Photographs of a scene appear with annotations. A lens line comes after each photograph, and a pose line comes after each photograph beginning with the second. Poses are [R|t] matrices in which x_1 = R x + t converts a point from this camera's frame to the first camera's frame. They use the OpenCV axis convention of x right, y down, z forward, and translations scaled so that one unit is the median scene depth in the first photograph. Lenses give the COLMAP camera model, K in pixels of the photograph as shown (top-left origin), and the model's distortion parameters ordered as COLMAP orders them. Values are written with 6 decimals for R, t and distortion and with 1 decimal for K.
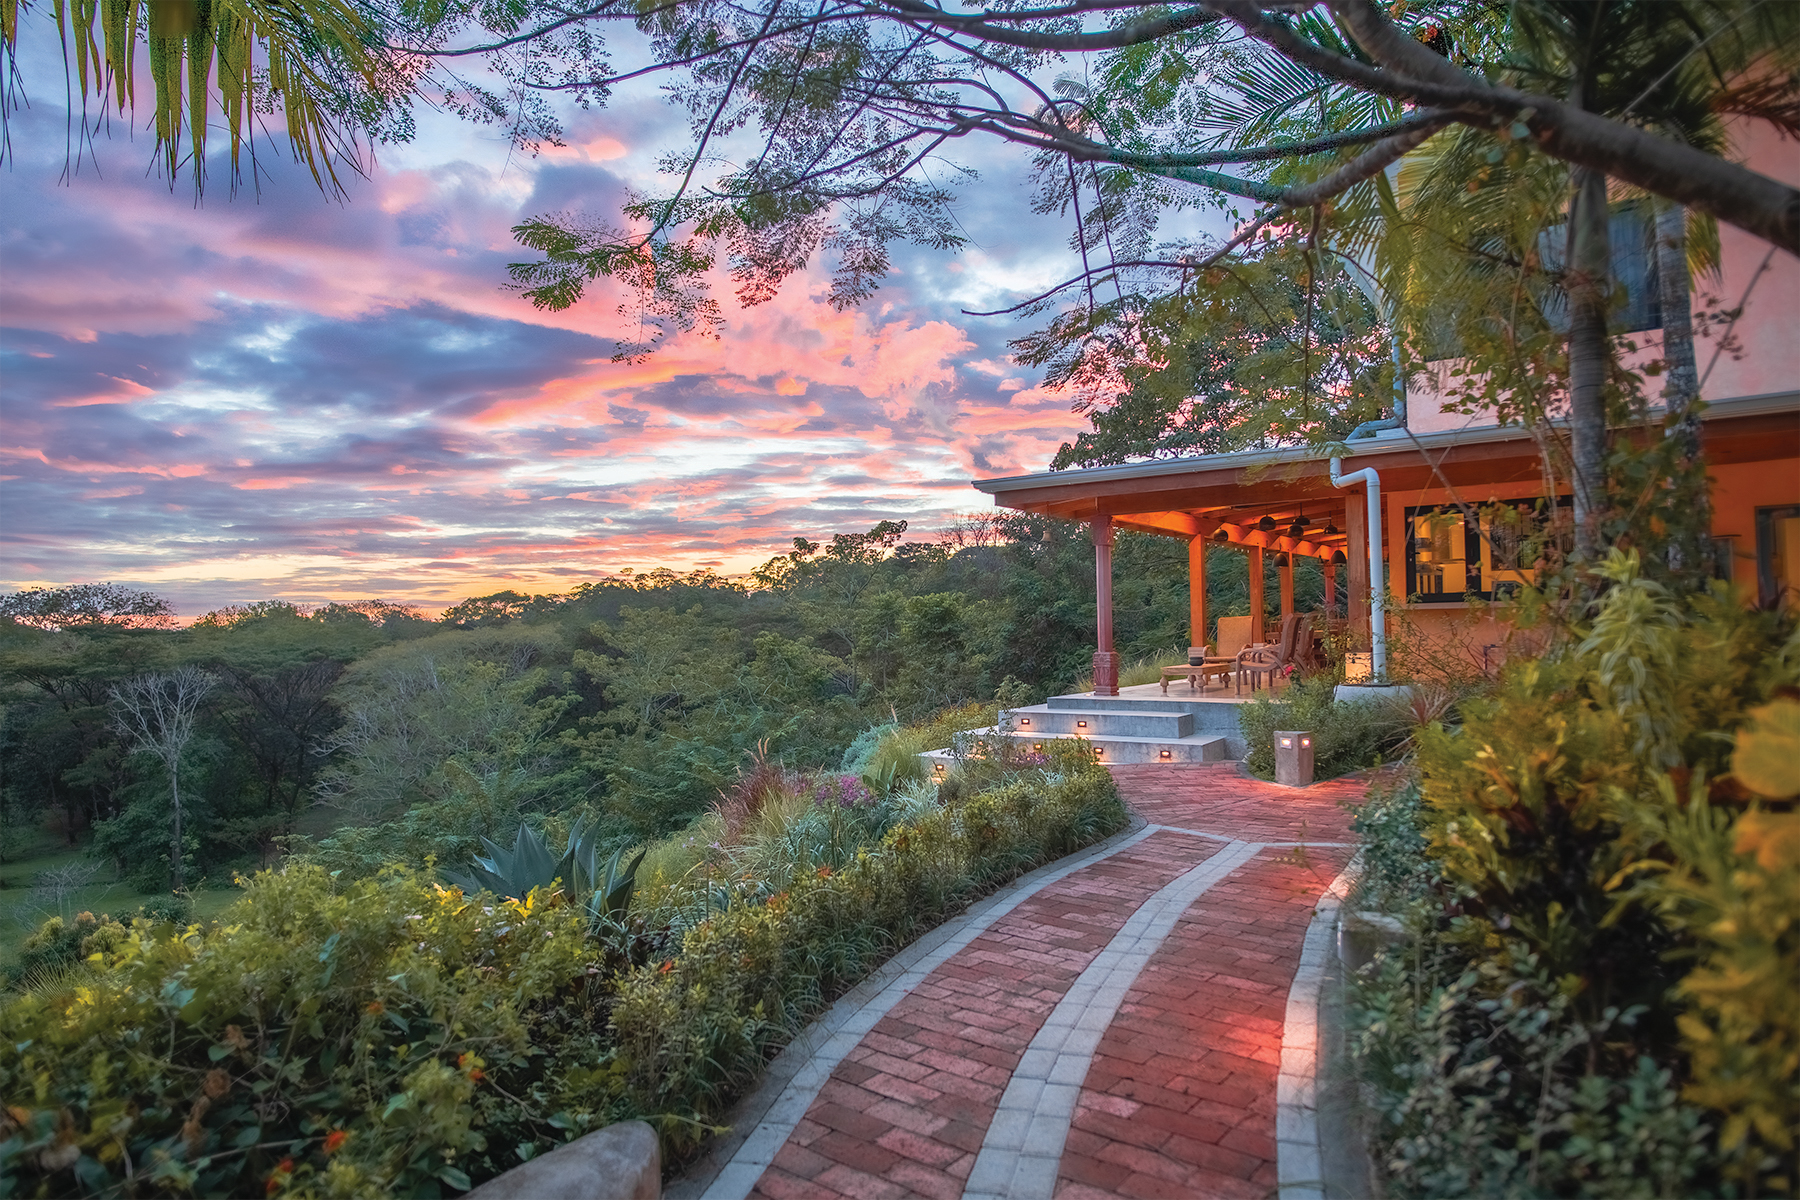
lens RADIAL K [[1054.8, 0, 900.0], [0, 1054.8, 600.0], [0, 0, 1]] dist [-0.028503, 0.000224]
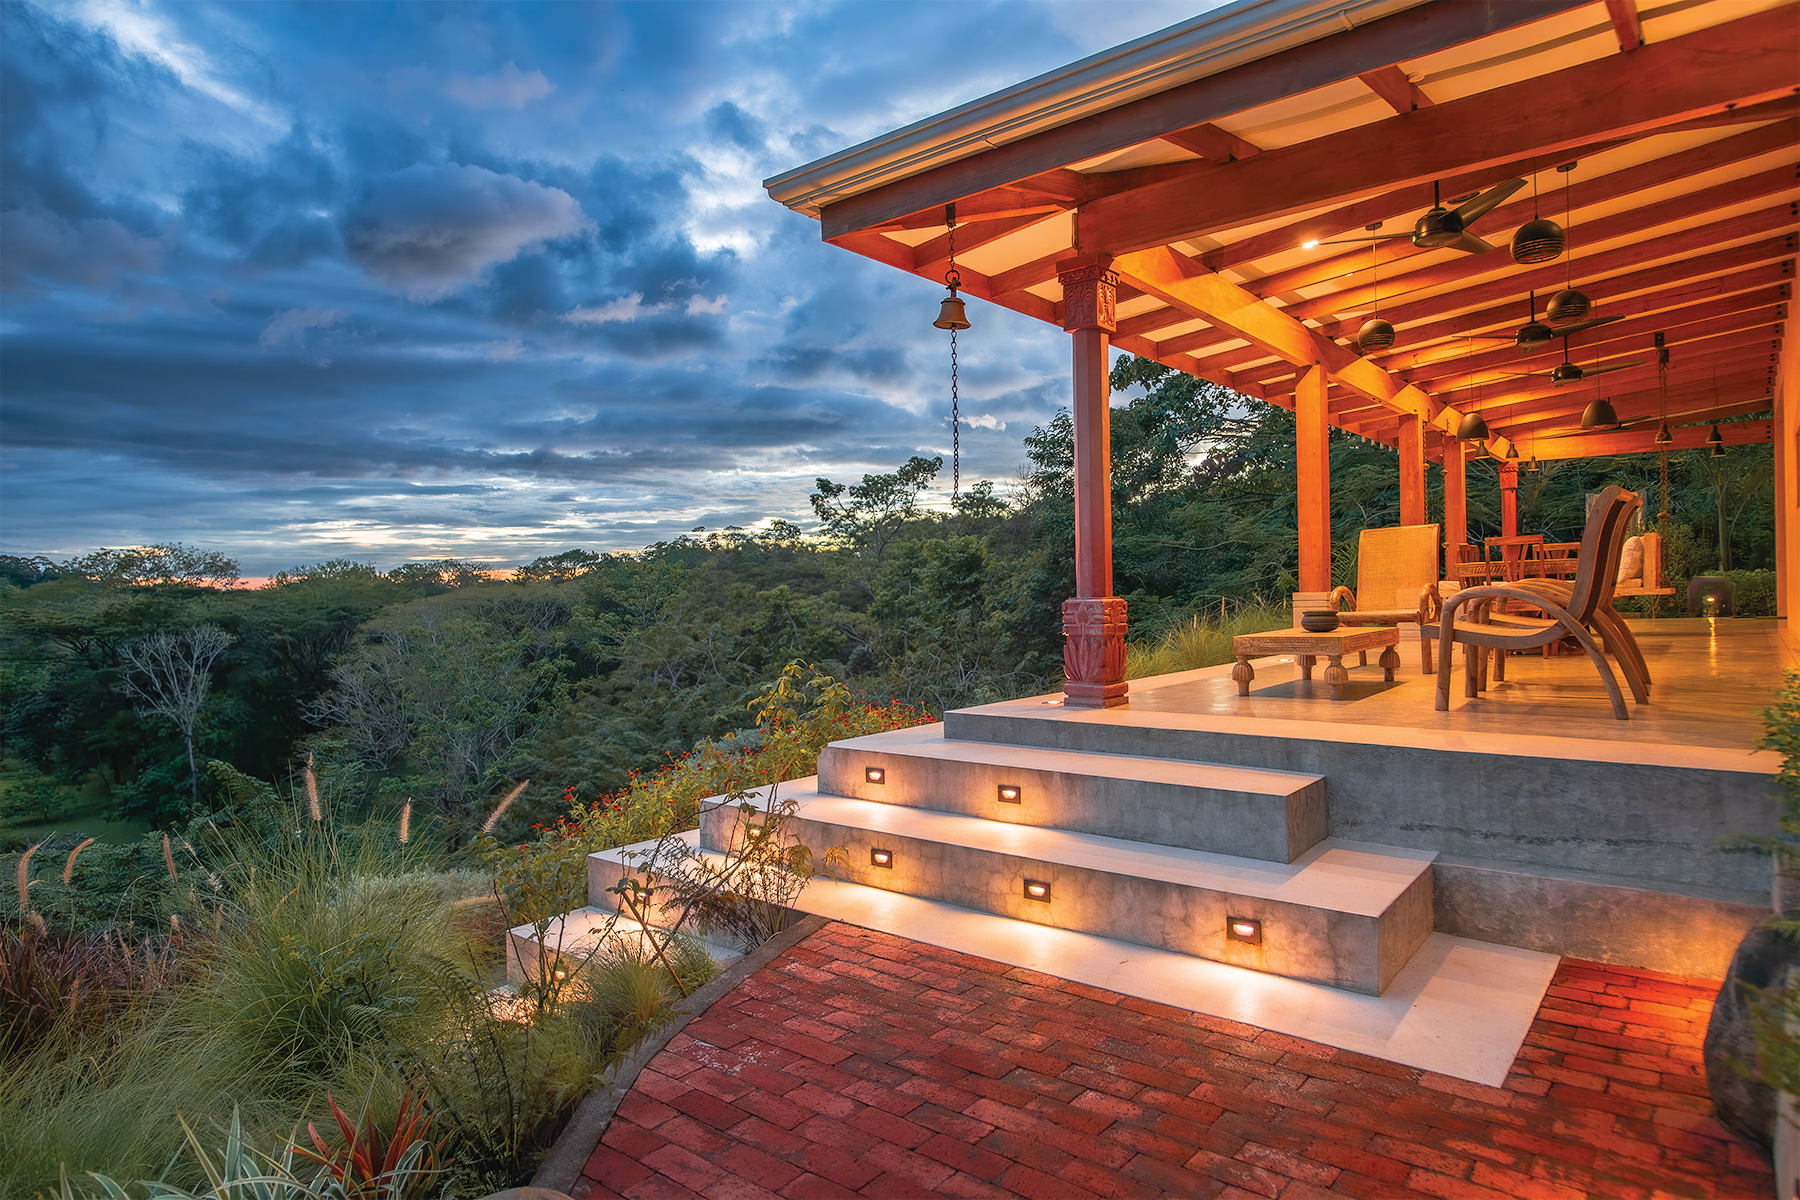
lens RADIAL K [[1008.9, 0, 900.0], [0, 1008.9, 600.0], [0, 0, 1]] dist [-0.047950, -0.000246]
pose [[0.996137, -0.002638, -0.087768, 0.041863], [0.006047, 0.999236, 0.038601, 0.009440], [0.087599, -0.038982, 0.995393, 0.165499]]
